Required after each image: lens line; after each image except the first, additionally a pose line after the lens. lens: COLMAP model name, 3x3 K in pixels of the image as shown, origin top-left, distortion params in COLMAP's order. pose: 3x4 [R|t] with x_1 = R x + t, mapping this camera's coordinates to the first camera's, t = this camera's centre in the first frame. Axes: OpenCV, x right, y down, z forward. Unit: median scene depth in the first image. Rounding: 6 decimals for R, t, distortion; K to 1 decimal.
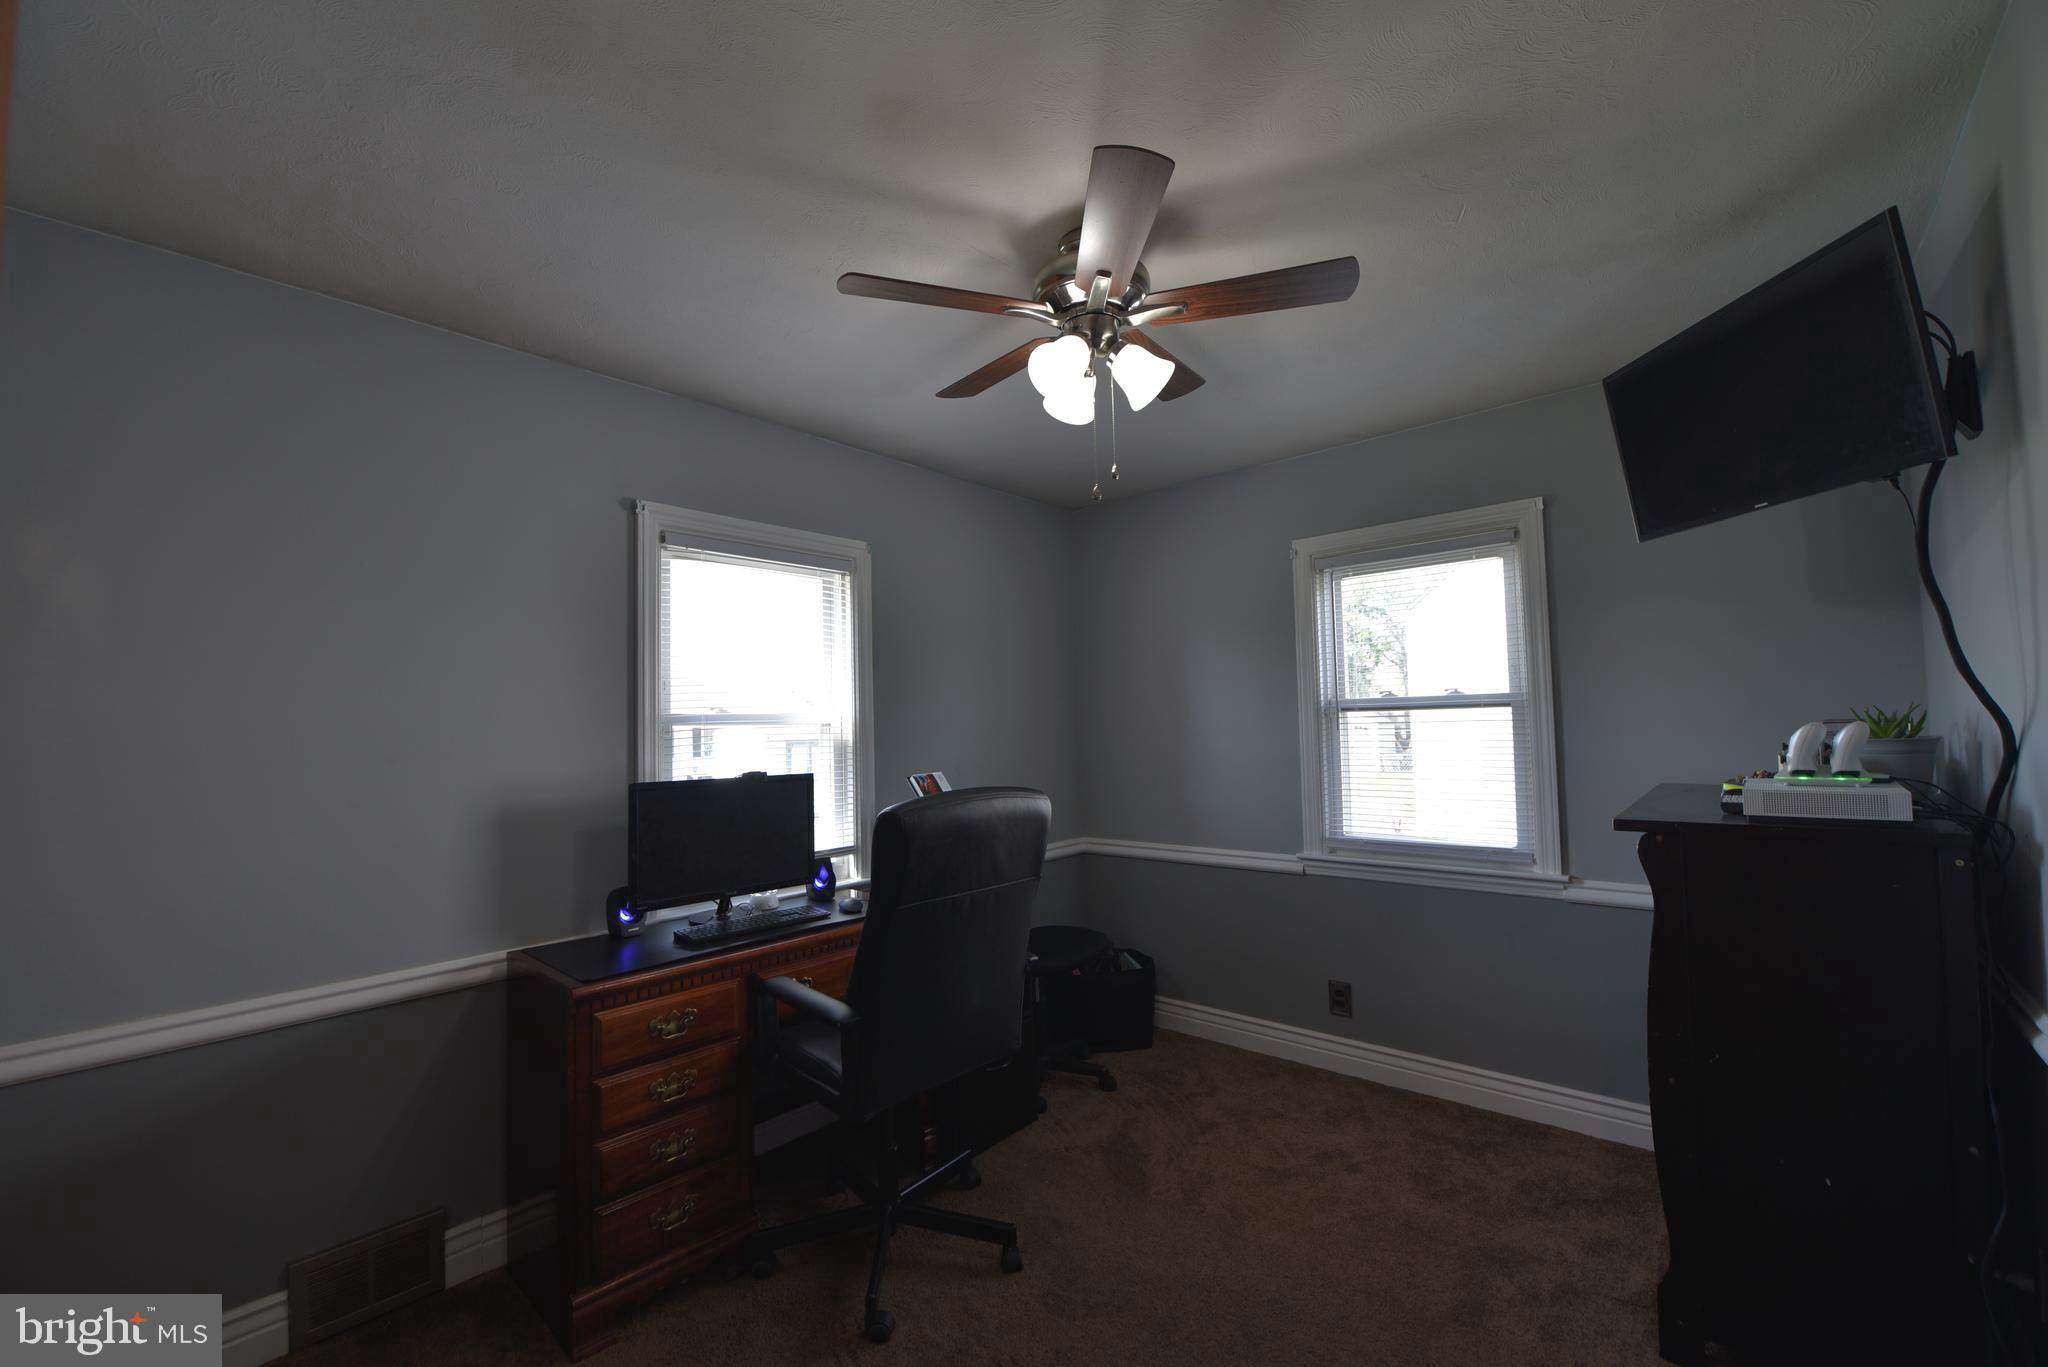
lens RADIAL K [[812.1, 0, 1009.8], [0, 812.1, 680.7], [0, 0, 1]] dist [-0.016152, -0.002263]
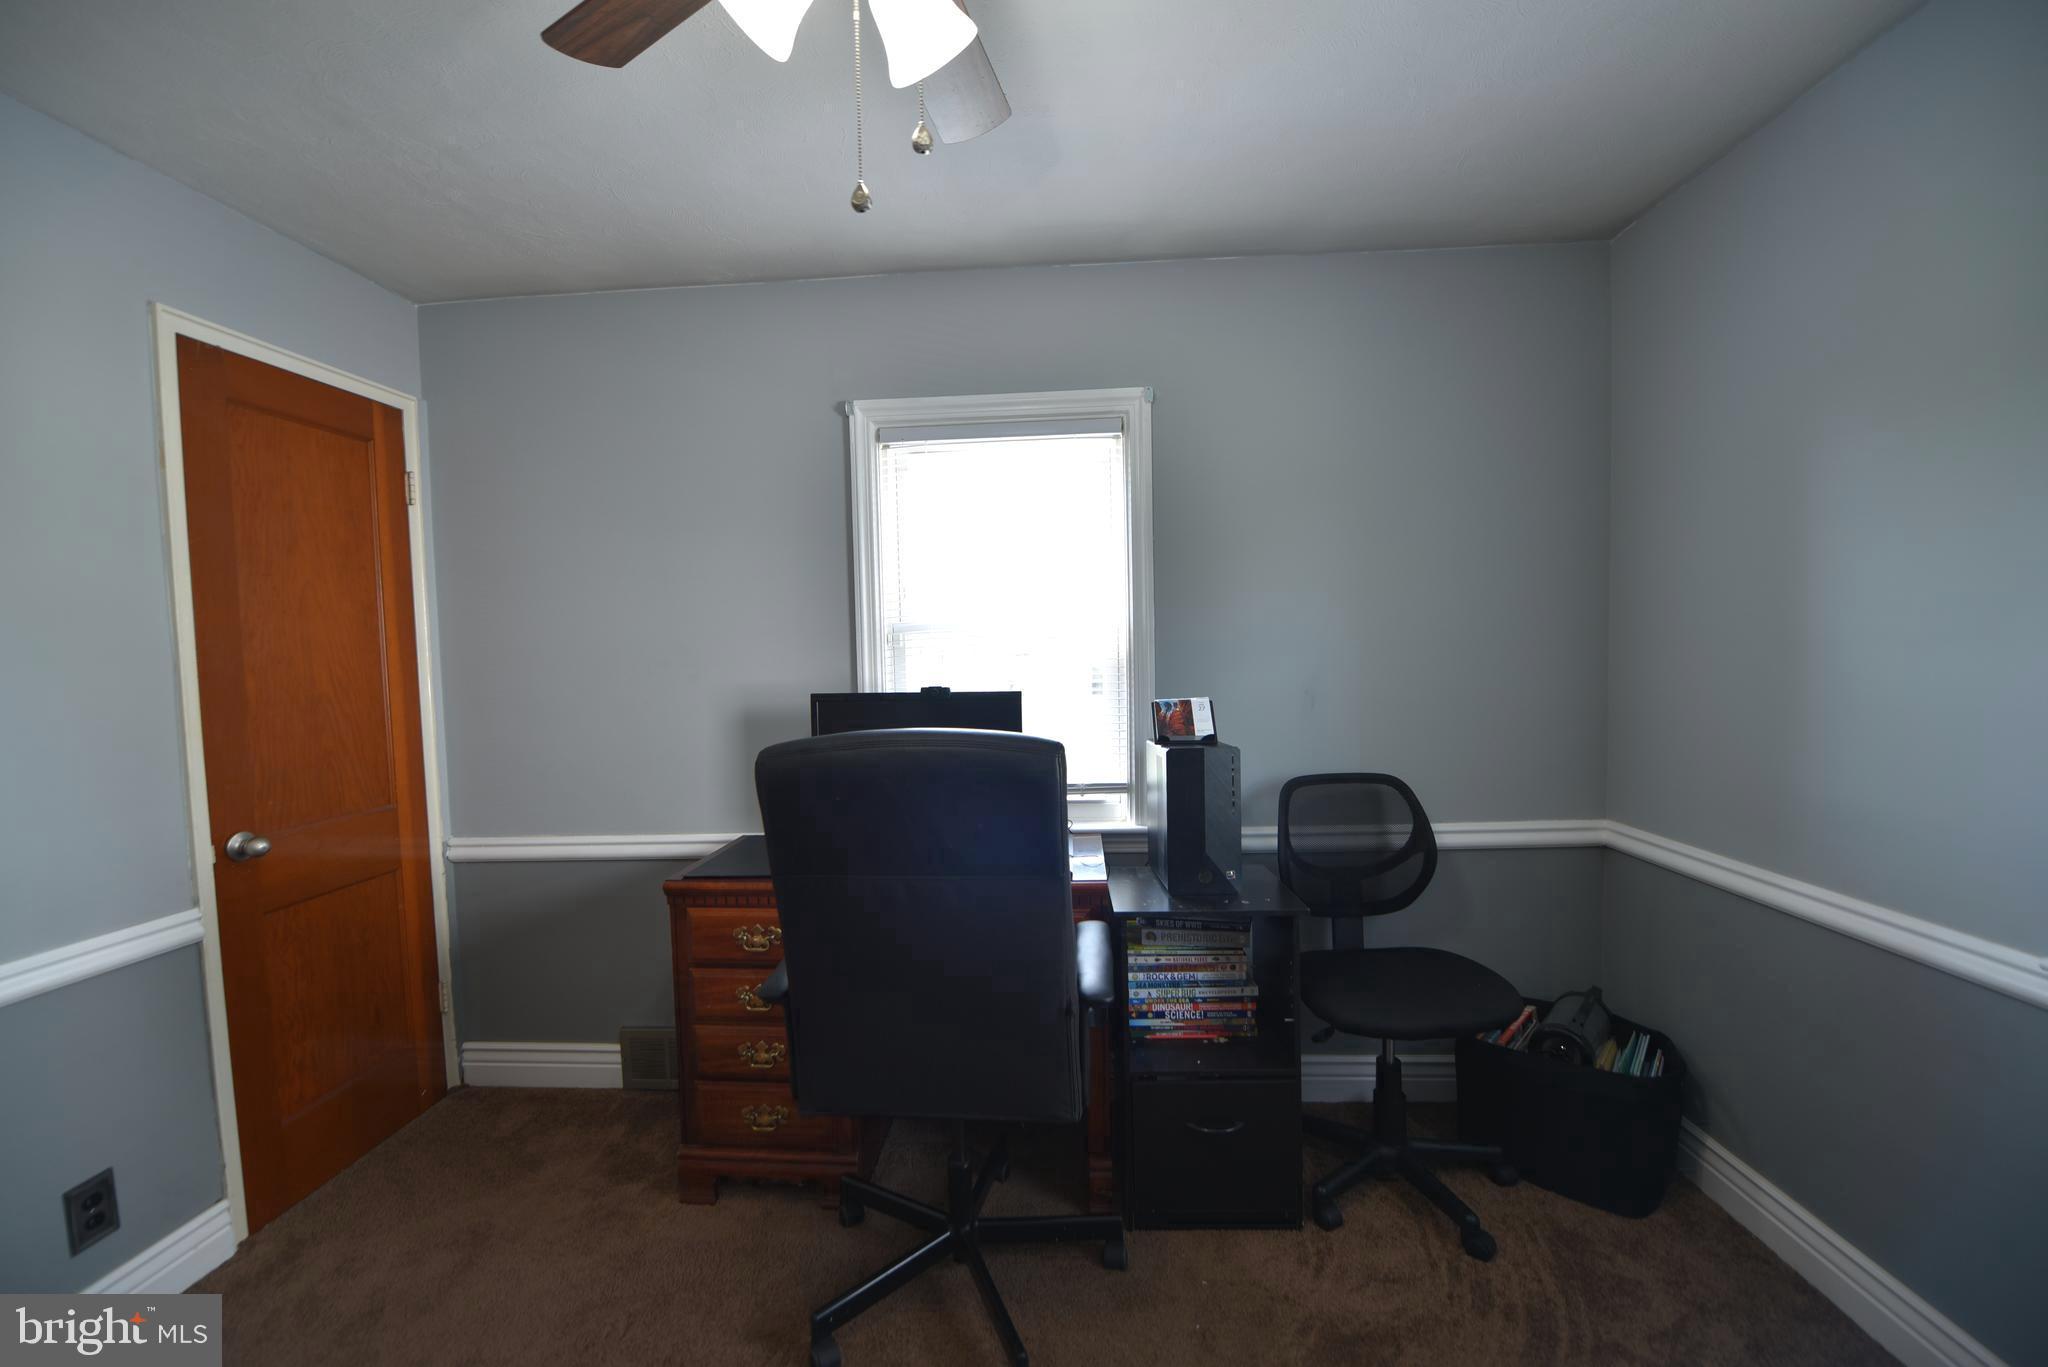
lens RADIAL K [[812.1, 0, 1022.6], [0, 812.1, 680.8], [0, 0, 1]] dist [-0.016152, -0.002263]
pose [[0.628827, 0.043948, -0.776303, 0.399470], [0.053385, 0.993605, 0.099493, 0.020635], [0.775711, -0.104007, 0.622459, 0.483157]]
